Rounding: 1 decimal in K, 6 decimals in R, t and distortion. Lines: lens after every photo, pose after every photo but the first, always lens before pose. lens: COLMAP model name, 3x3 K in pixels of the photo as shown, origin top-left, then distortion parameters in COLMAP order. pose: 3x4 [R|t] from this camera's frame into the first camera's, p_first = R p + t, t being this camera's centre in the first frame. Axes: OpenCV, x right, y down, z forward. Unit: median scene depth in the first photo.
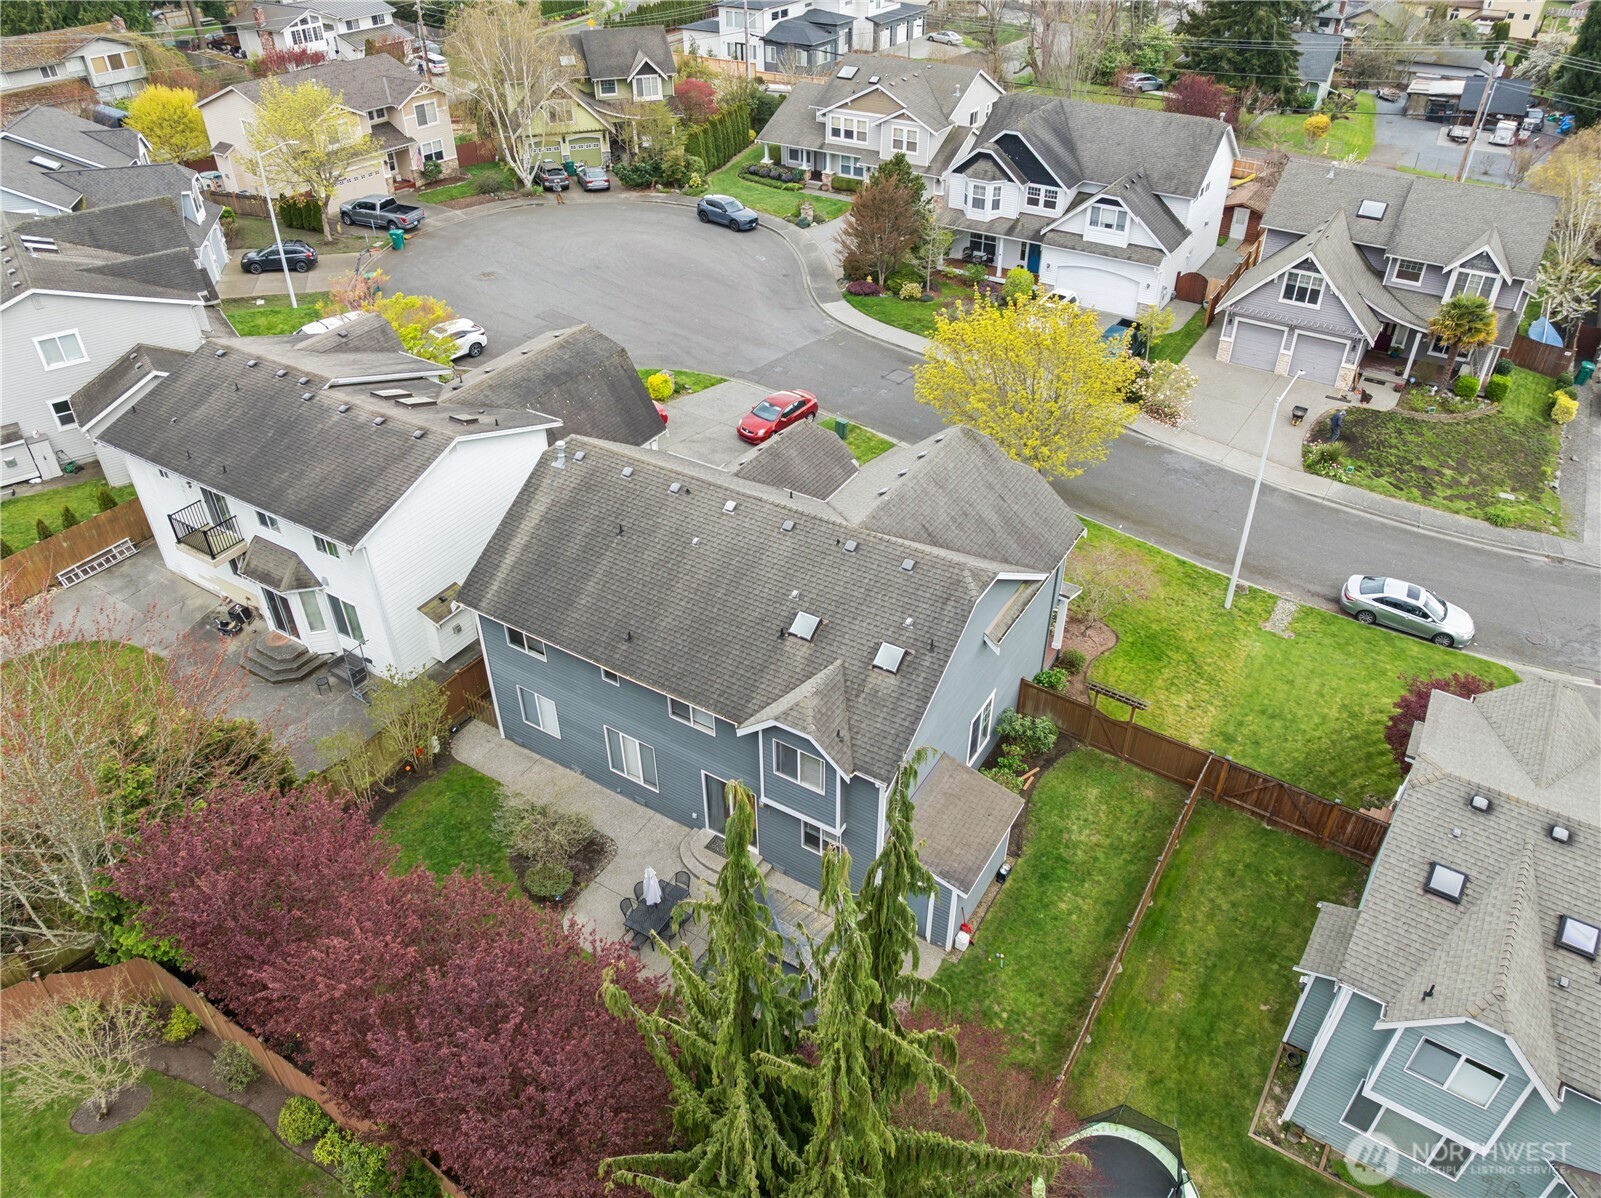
lens RADIAL K [[1119.7, 0, 799.2], [0, 1119.7, 602.8], [0, 0, 1]] dist [-0.043592, 0.007205]
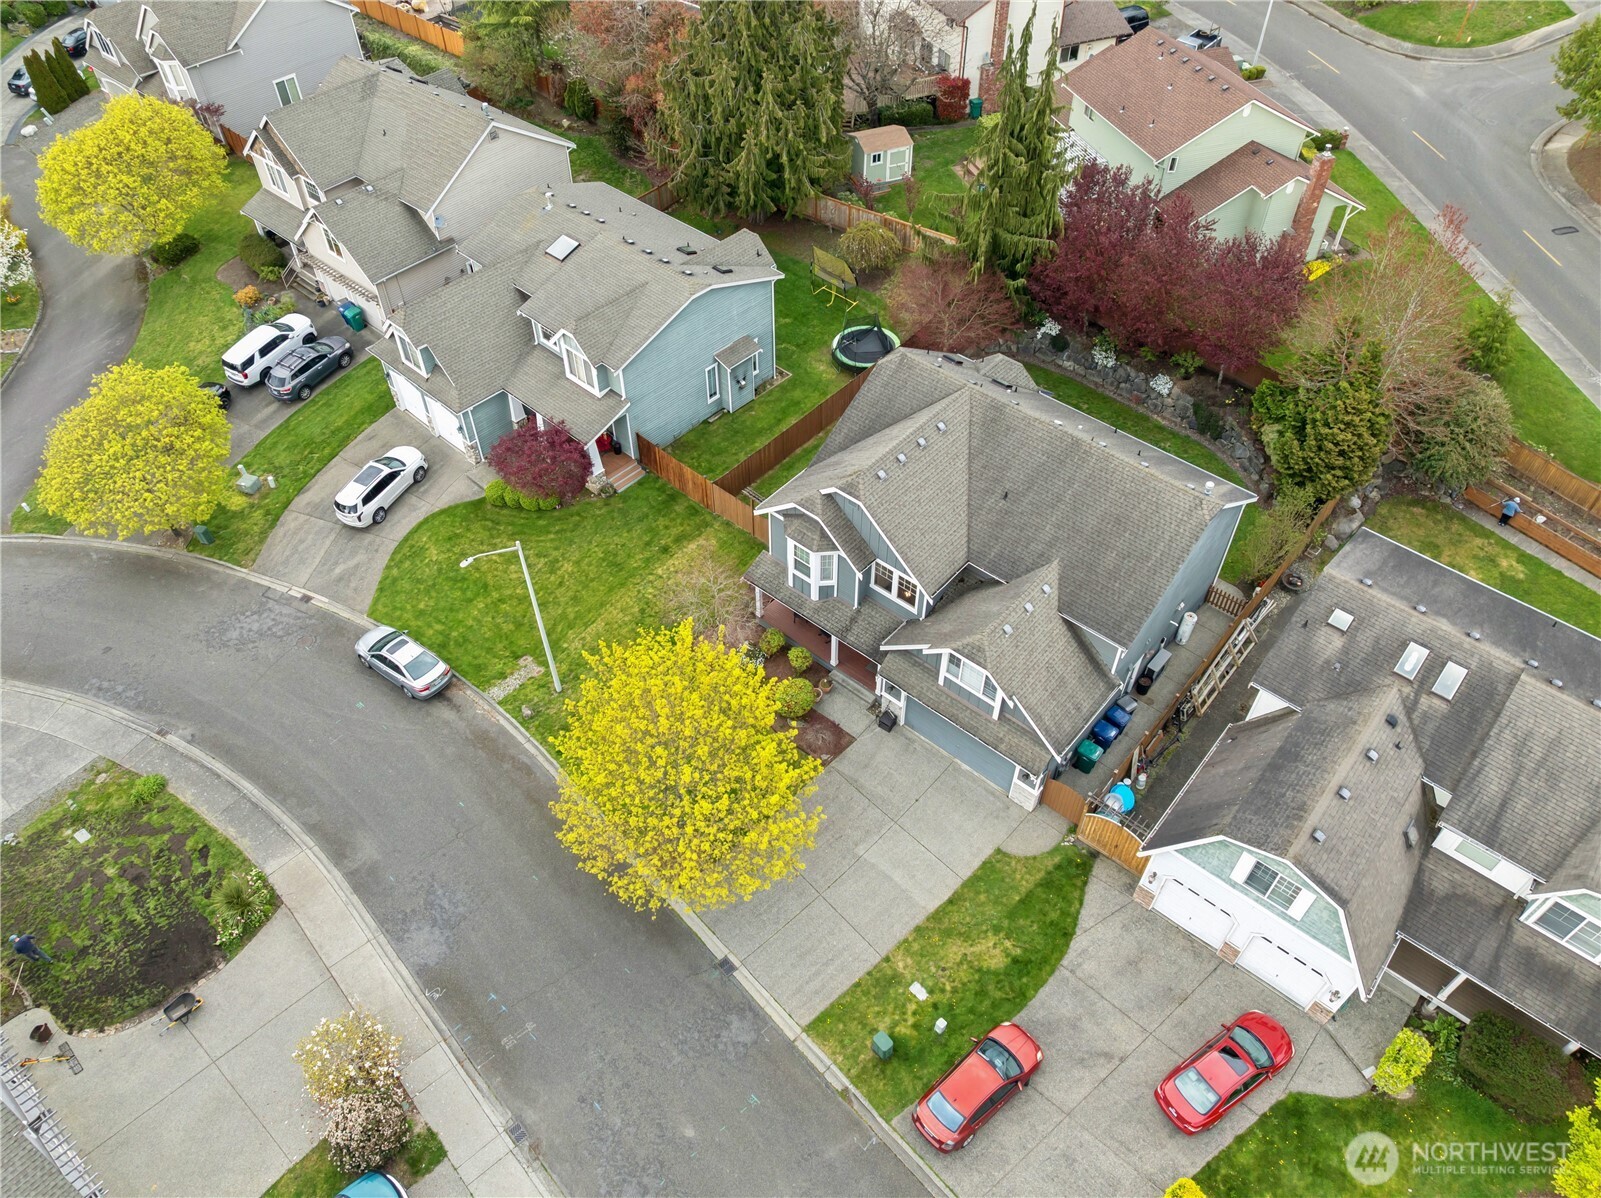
lens RADIAL K [[1115.6, 0, 801.5], [0, 1115.6, 593.7], [0, 0, 1]] dist [-0.048308, 0.015463]
pose [[-0.988503, -0.106996, 0.106837, 0.034908], [0.096060, 0.101273, 0.990210, -0.672771], [-0.116769, 0.989088, -0.089831, 0.642536]]
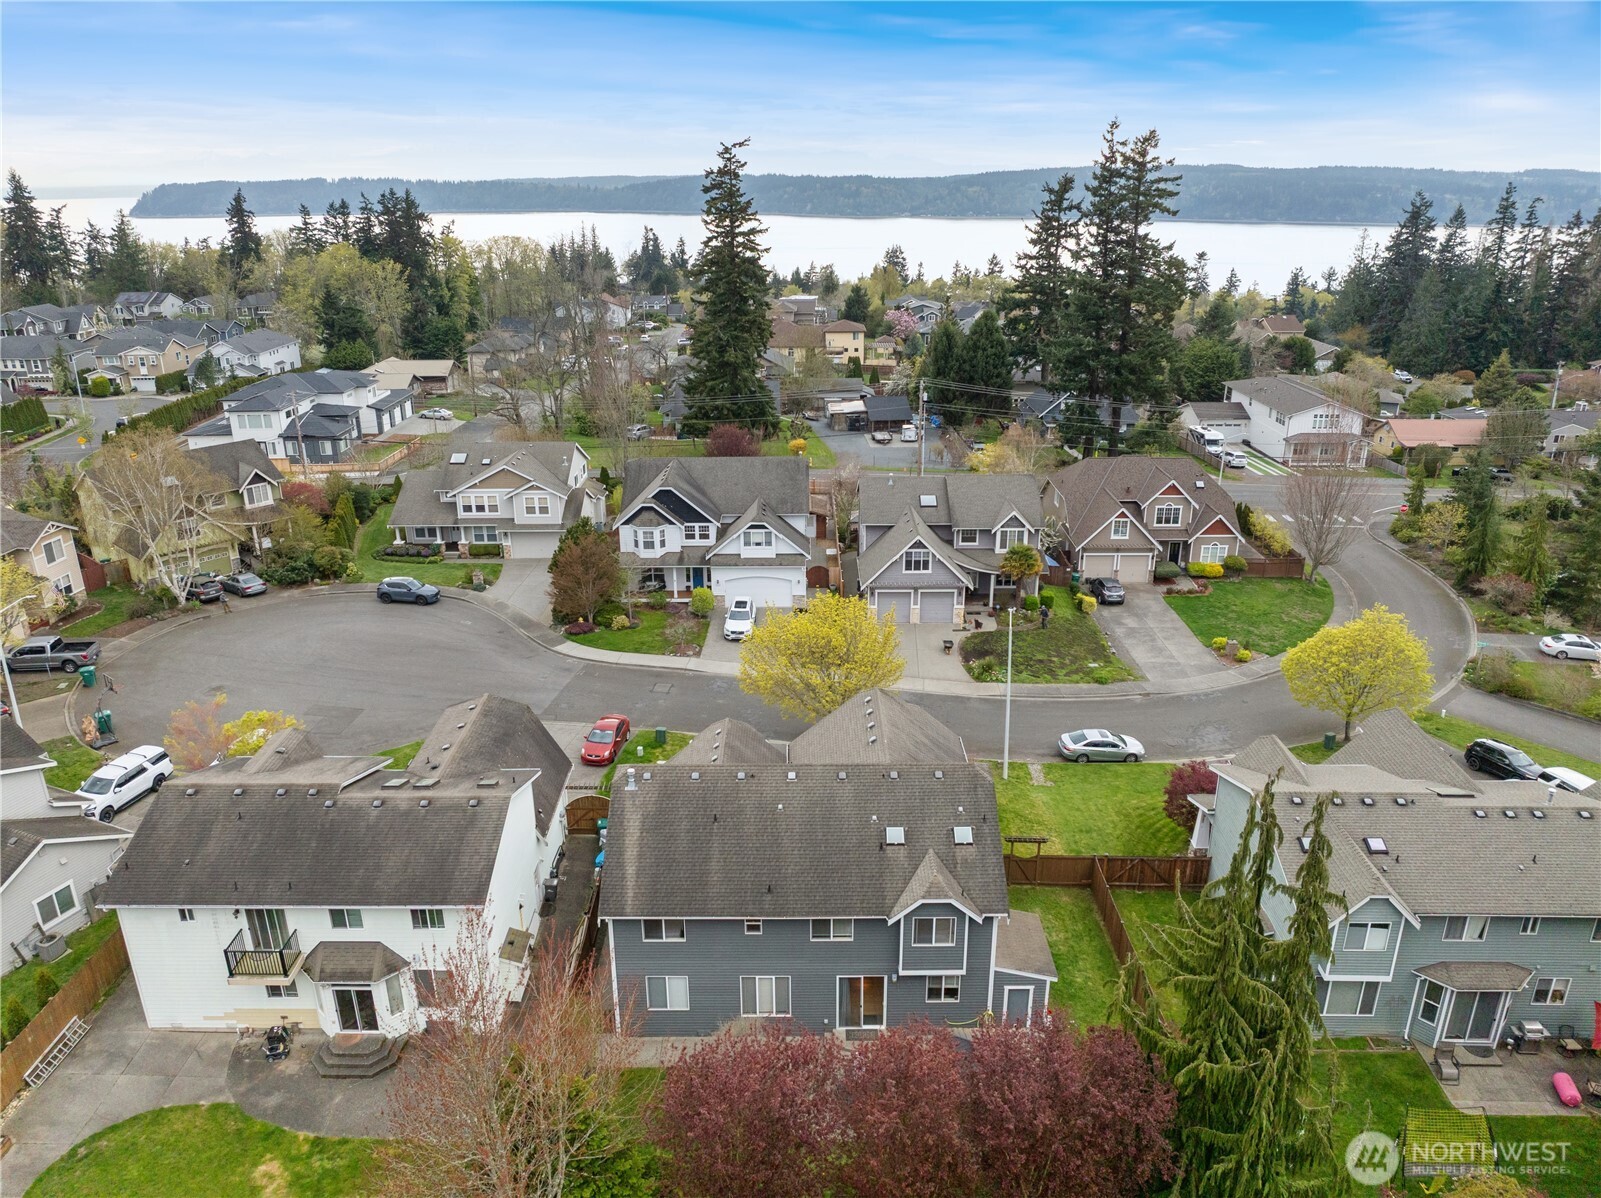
lens RADIAL K [[1119.7, 0, 799.2], [0, 1119.7, 602.8], [0, 0, 1]] dist [-0.043592, 0.007205]
pose [[0.851271, -0.186968, 0.490286, -0.319608], [0.314538, 0.929710, -0.191585, -0.009204], [-0.420003, 0.317304, 0.850244, -0.105802]]
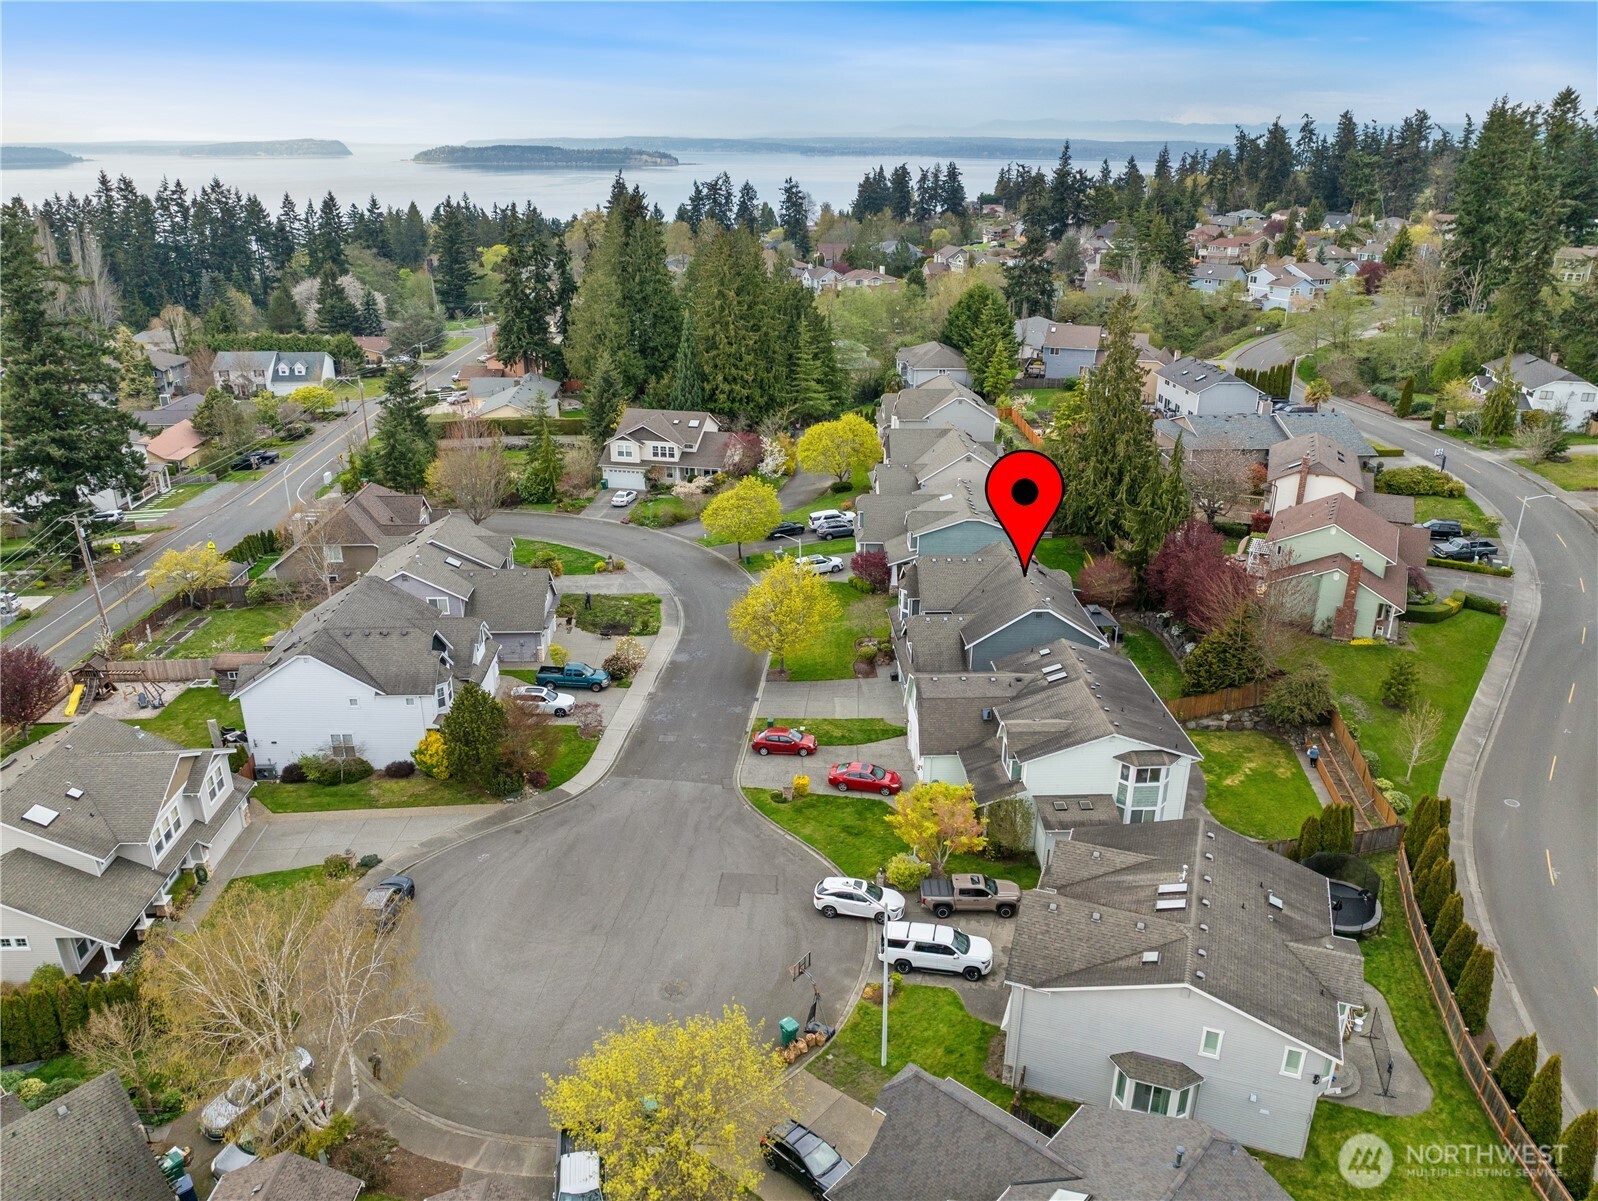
lens RADIAL K [[1155.5, 0, 789.5], [0, 1155.5, 595.0], [0, 0, 1]] dist [-0.044515, -0.003183]
pose [[-0.558875, -0.303508, 0.771713, -0.912044], [0.495085, 0.624438, 0.604127, -0.968475], [-0.665244, 0.719695, -0.198721, 0.937053]]
